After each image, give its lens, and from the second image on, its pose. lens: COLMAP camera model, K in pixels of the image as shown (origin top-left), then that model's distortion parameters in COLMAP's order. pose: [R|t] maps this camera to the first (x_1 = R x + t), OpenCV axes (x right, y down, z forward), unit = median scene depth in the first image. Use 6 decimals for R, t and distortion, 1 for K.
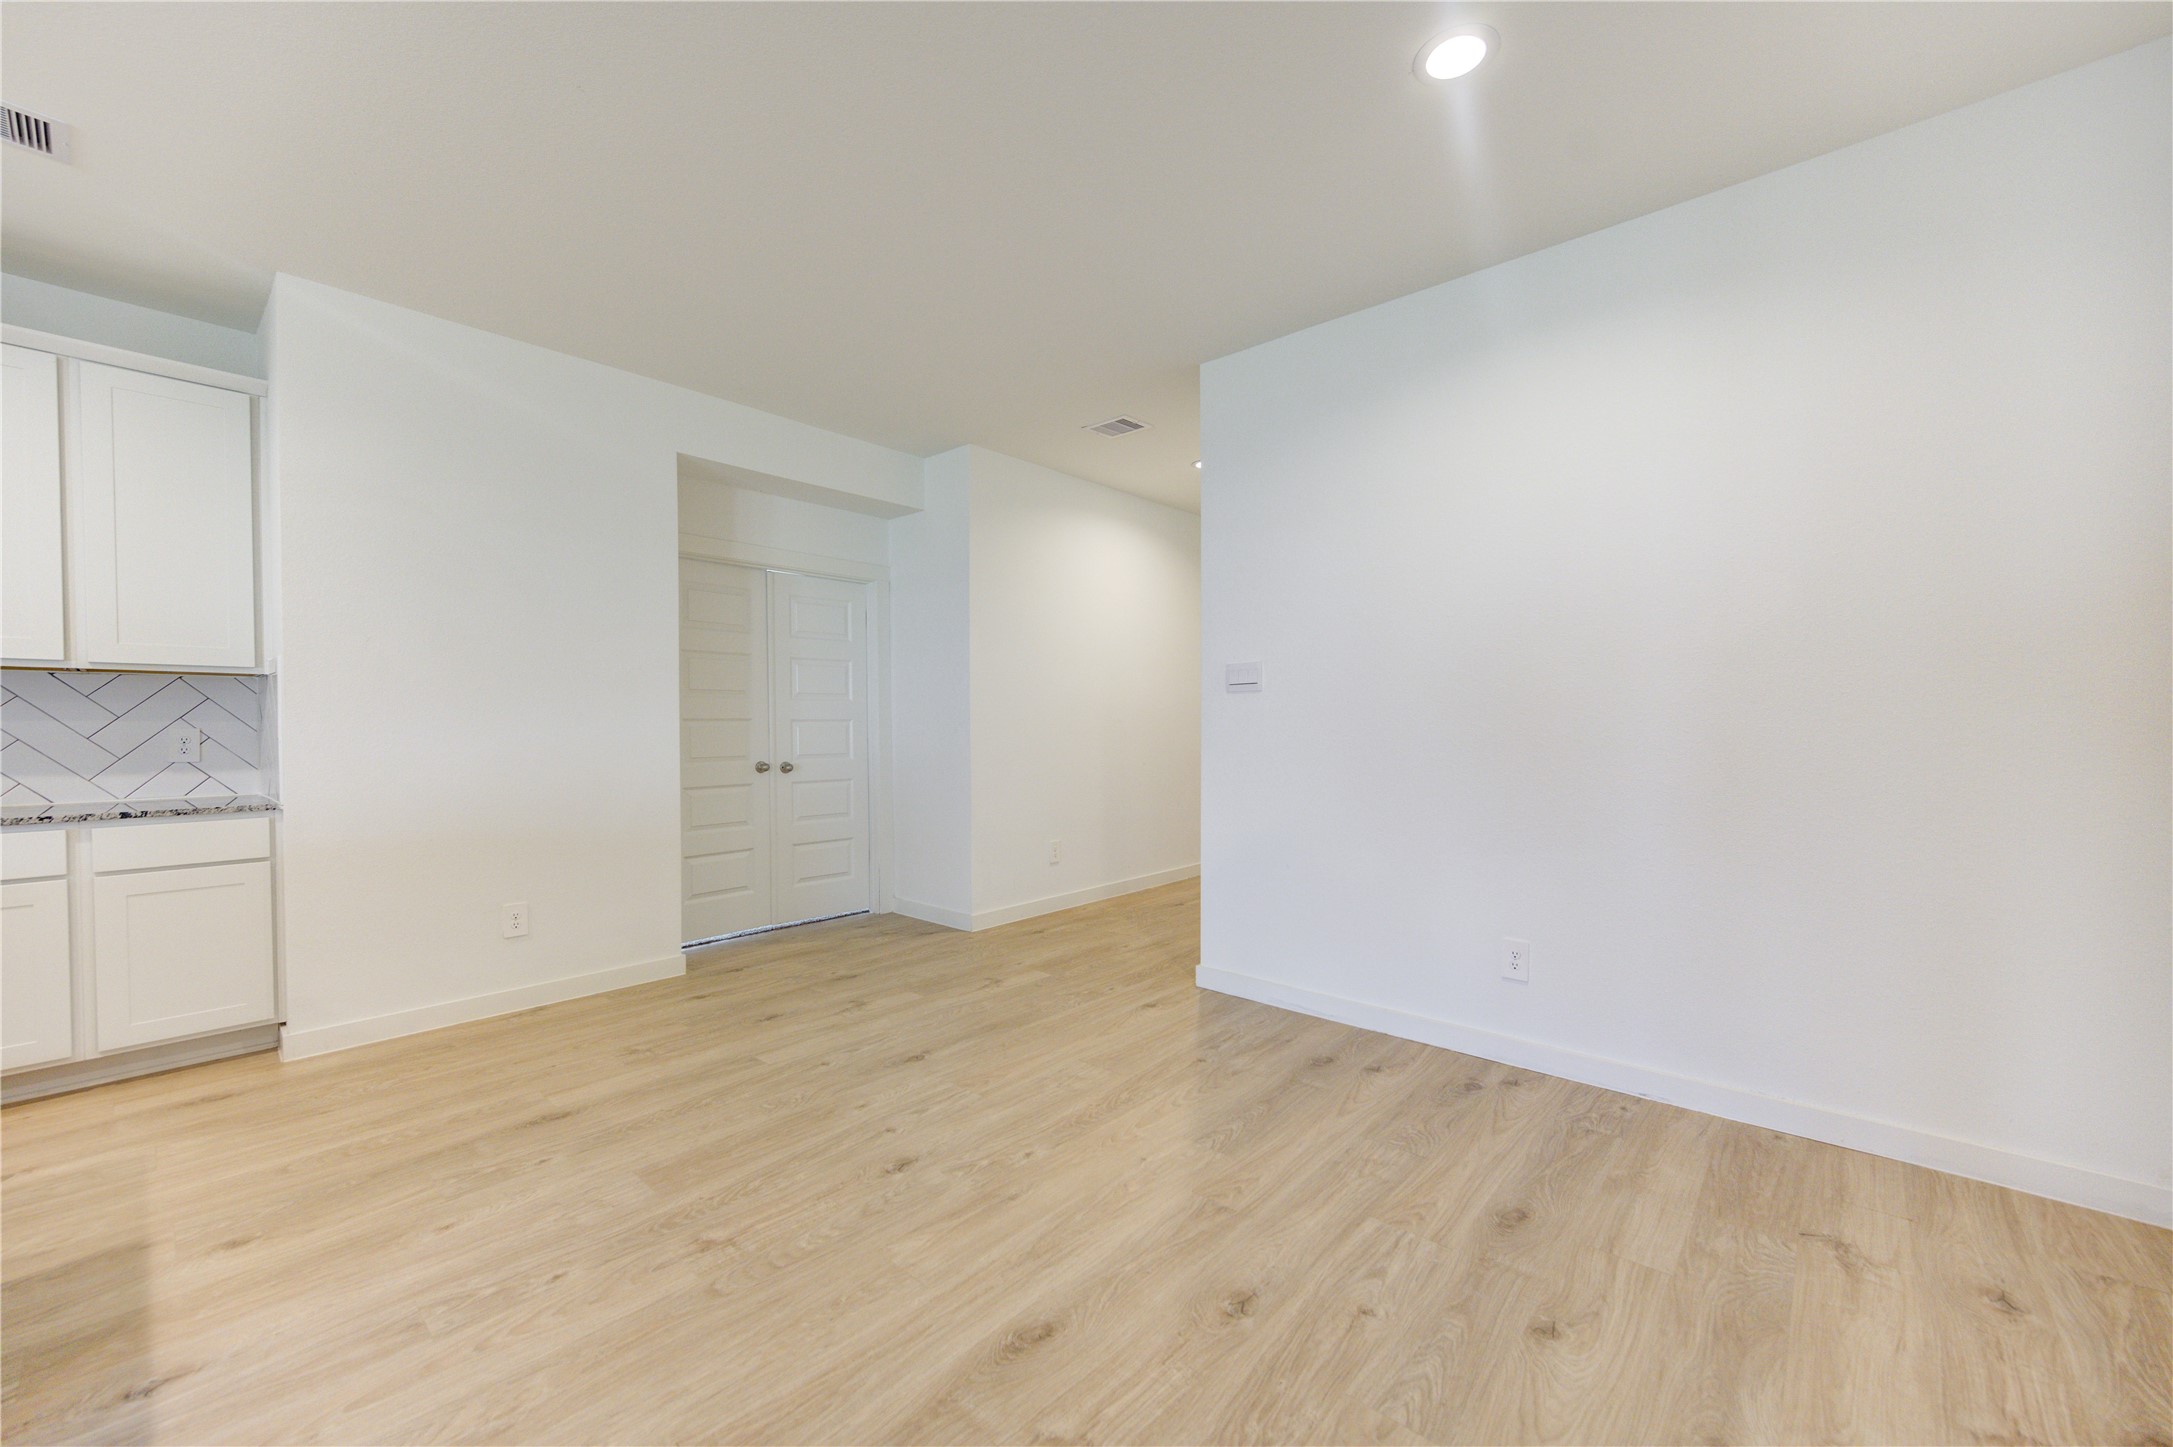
lens RADIAL K [[852.6, 0, 1085.4], [0, 852.6, 735.8], [0, 0, 1]] dist [0.004836, -0.001207]
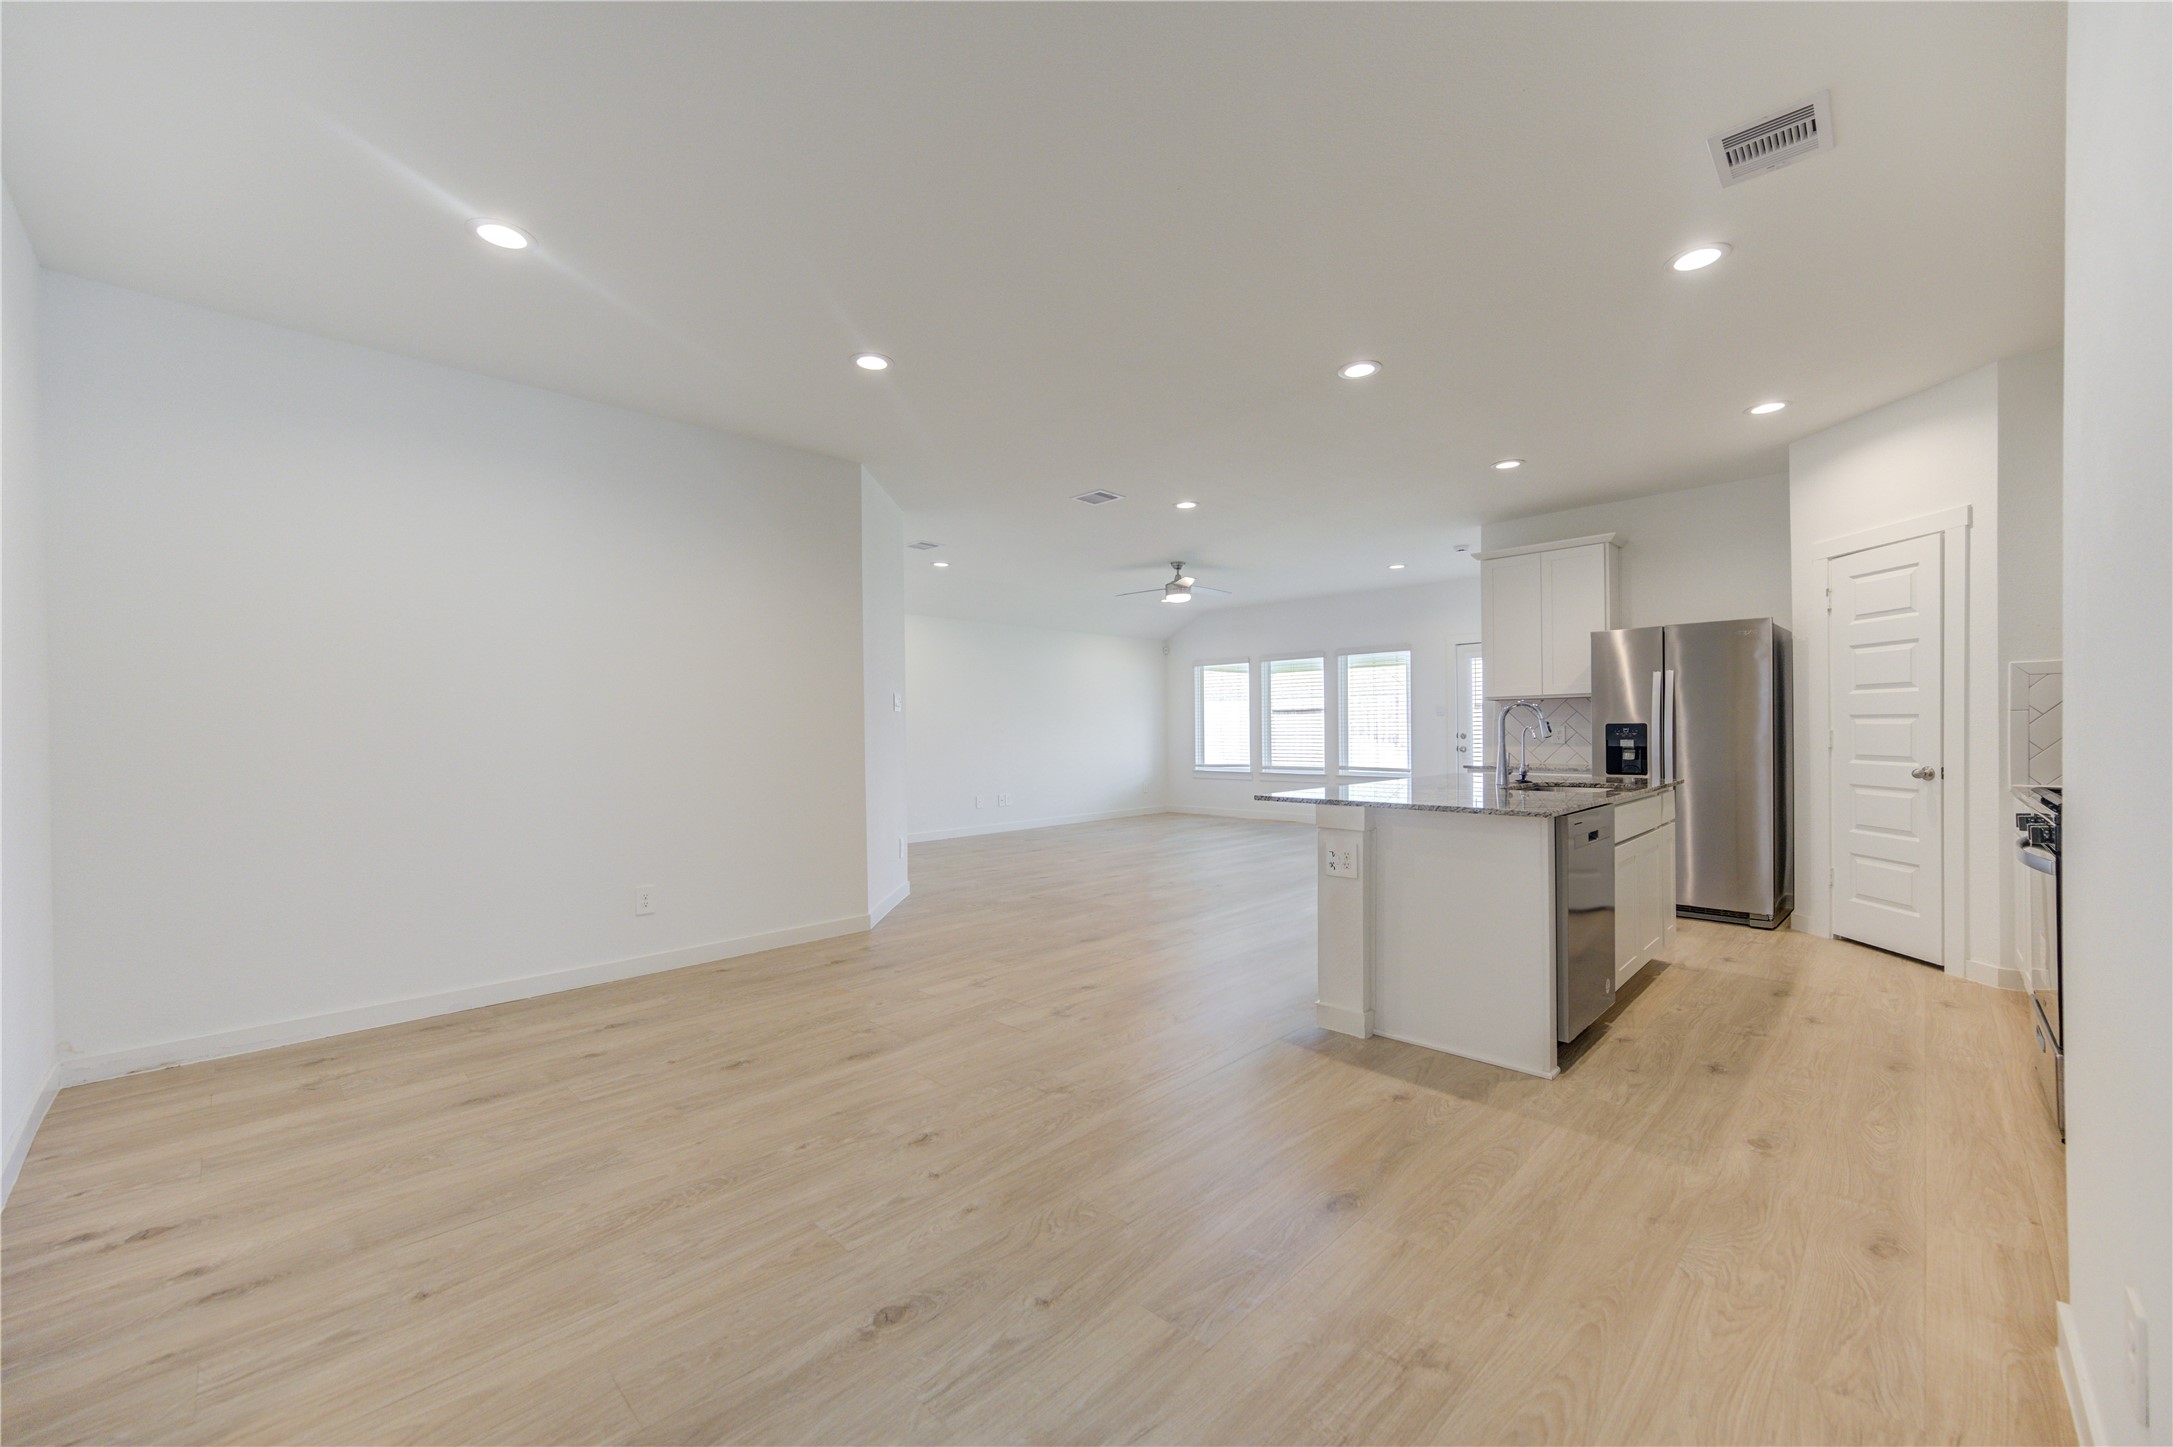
lens RADIAL K [[852.6, 0, 1089.5], [0, 852.6, 726.8], [0, 0, 1]] dist [0.004836, -0.001207]
pose [[-0.998719, 0.012583, 0.049003, -0.389426], [0.013152, 0.999850, 0.011292, -0.022287], [-0.048854, 0.011922, -0.998735, 1.660519]]
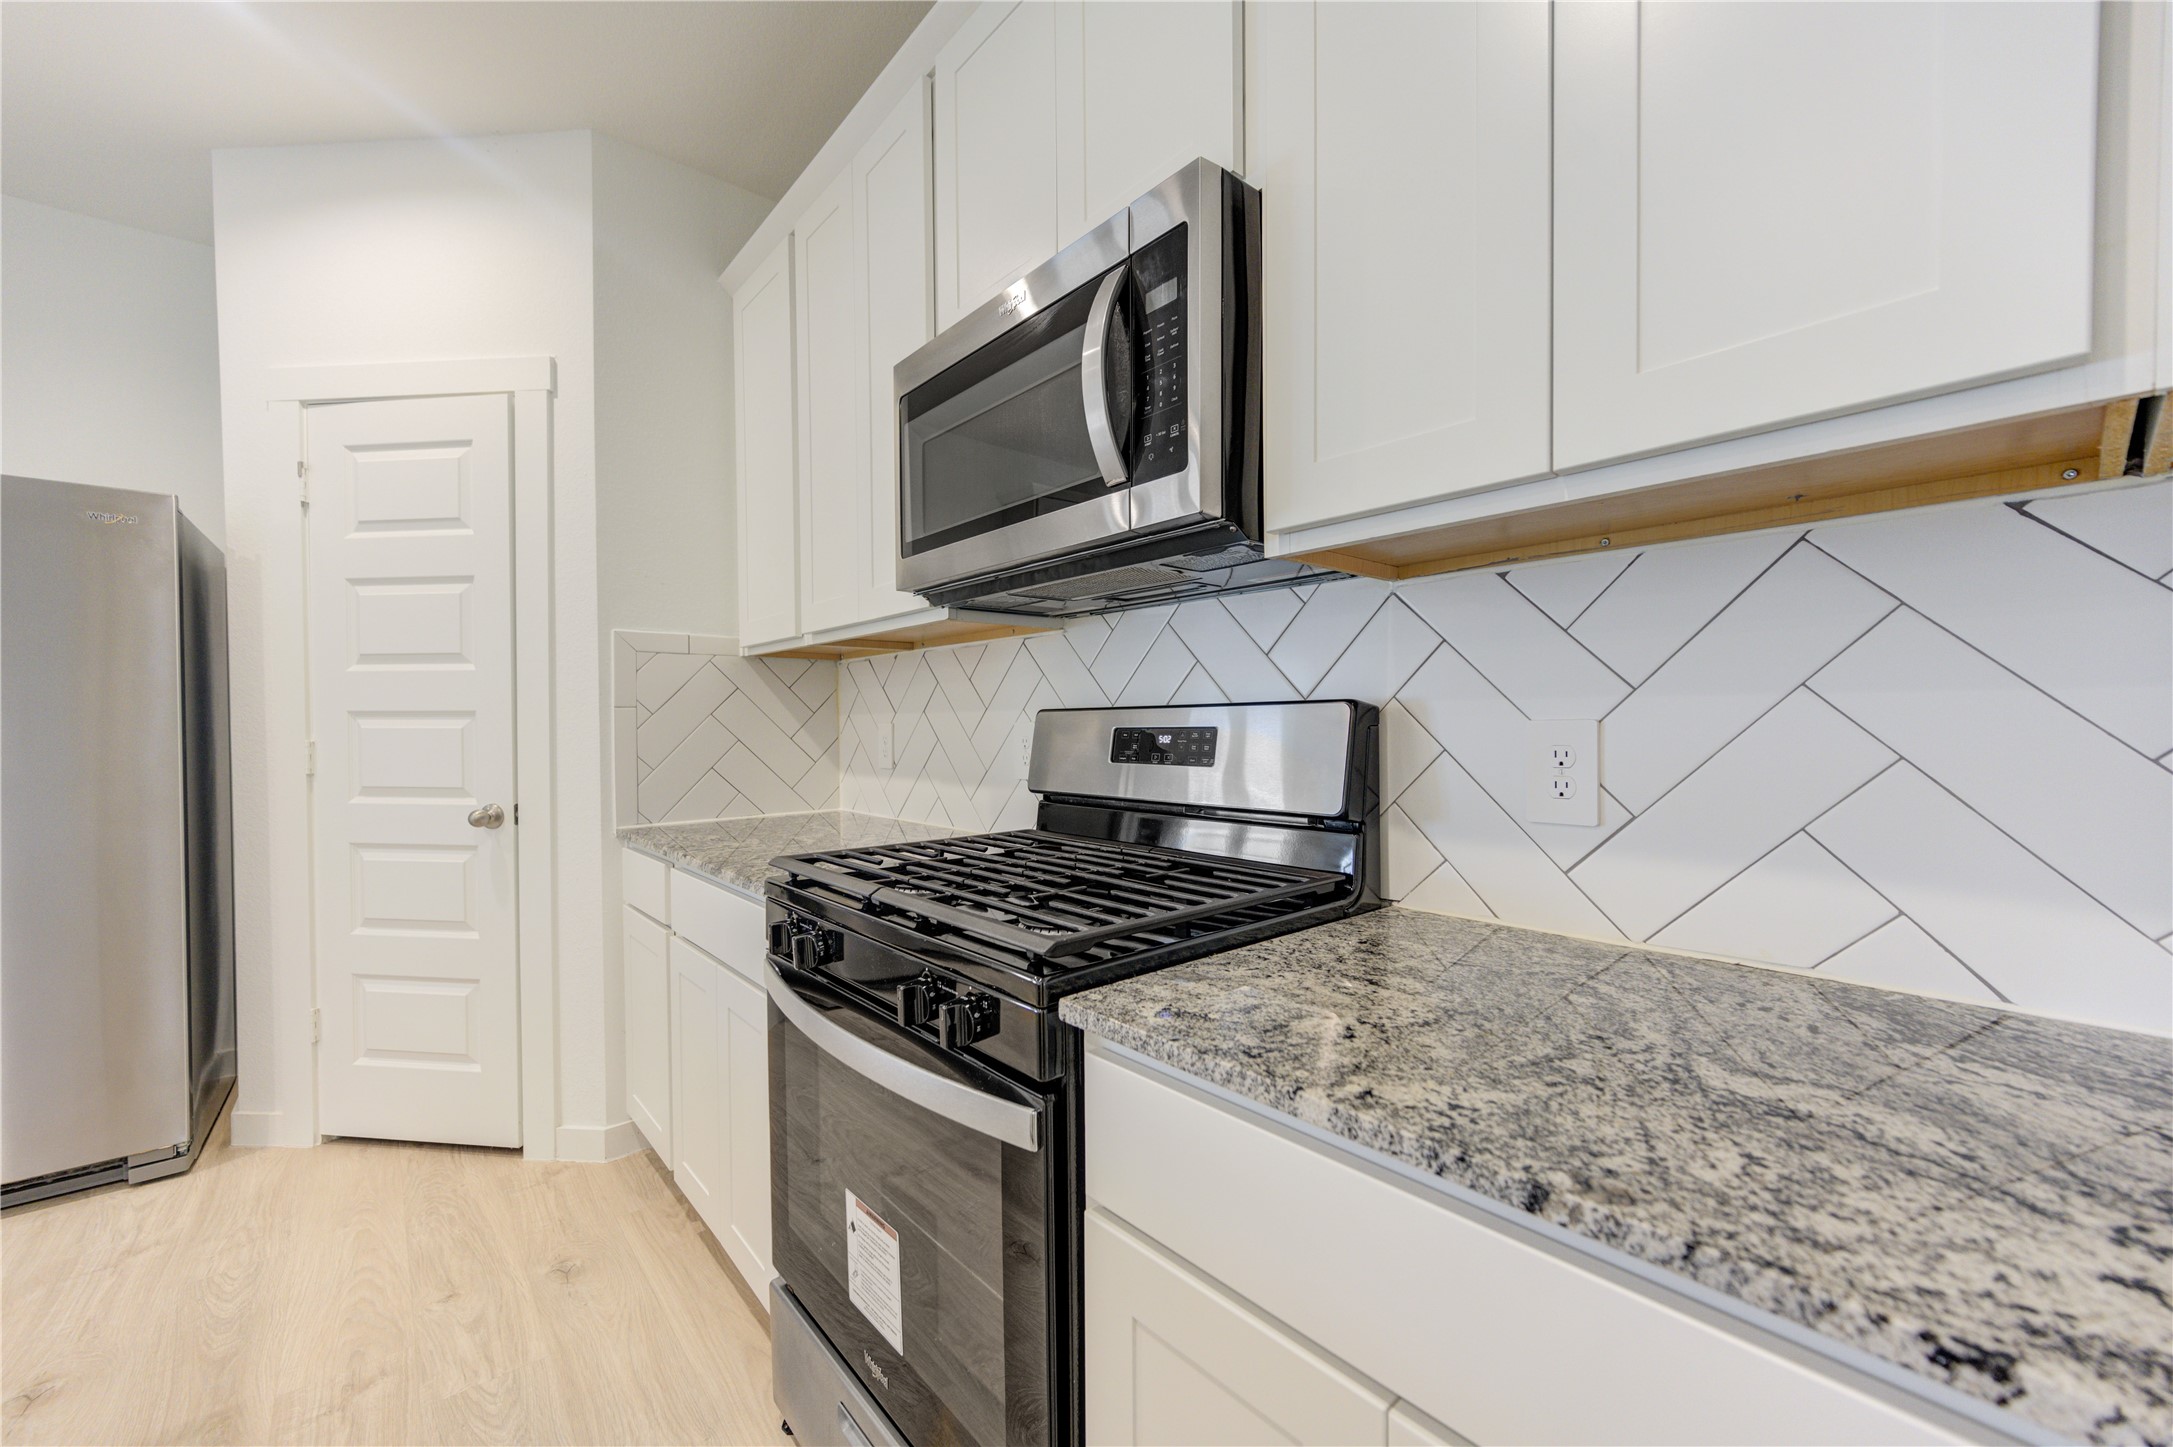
lens RADIAL K [[852.6, 0, 1089.1], [0, 852.6, 737.9], [0, 0, 1]] dist [0.004836, -0.001207]
pose [[-0.129670, 0.017912, -0.991395, -0.994126], [-0.010034, 0.999762, 0.019376, -0.004443], [0.991506, 0.012460, -0.129459, 0.823569]]
